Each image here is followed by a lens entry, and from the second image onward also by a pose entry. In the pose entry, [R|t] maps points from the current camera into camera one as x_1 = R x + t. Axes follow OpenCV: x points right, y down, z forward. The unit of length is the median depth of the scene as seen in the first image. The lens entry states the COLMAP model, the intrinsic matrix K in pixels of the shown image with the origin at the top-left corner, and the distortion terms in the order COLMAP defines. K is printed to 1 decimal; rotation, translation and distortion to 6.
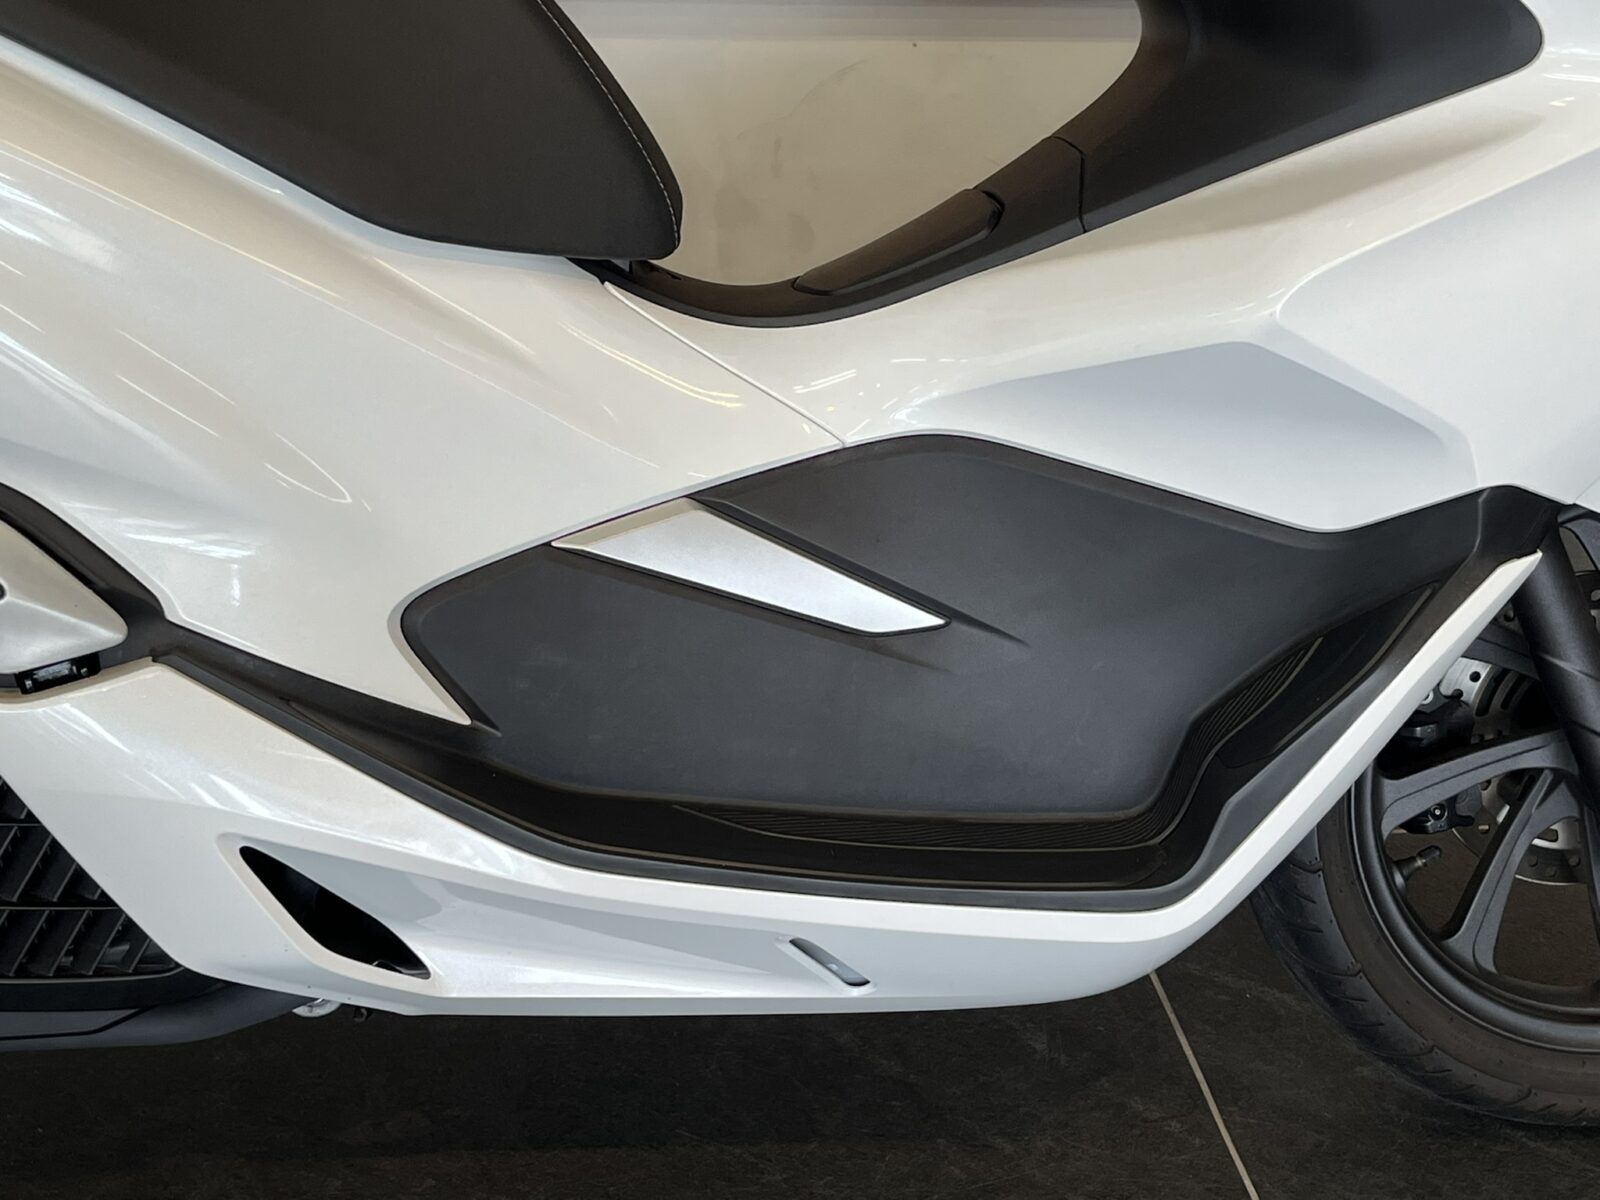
lens RADIAL K [[2498.7, 0, 826.6], [0, 2498.7, 596.3], [0, 0, 1]] dist [0.056559, 0.000000]
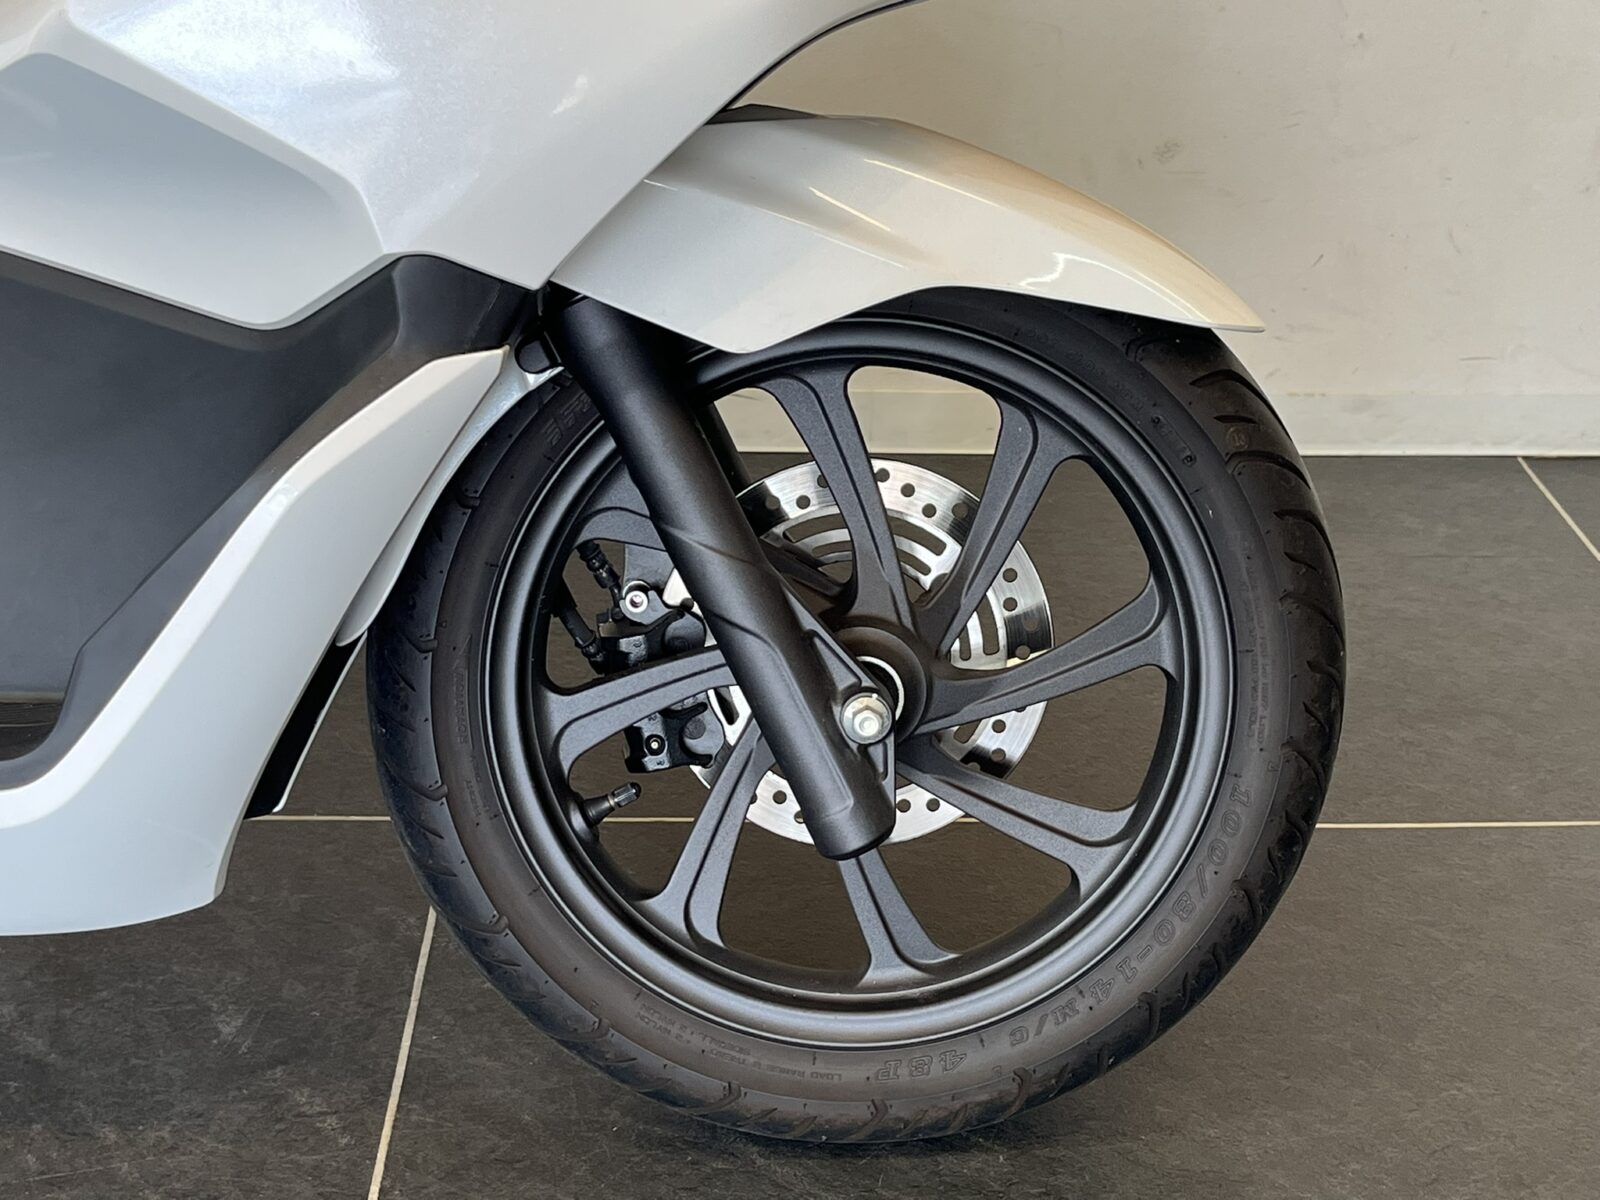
lens RADIAL K [[2498.7, 0, 811.2], [0, 2498.7, 582.0], [0, 0, 1]] dist [0.056559, 0.000000]
pose [[0.992612, 0.015649, -0.120321, 0.396136], [-0.025250, 0.996580, -0.078684, 0.096556], [0.118678, 0.081141, 0.989612, 0.191746]]
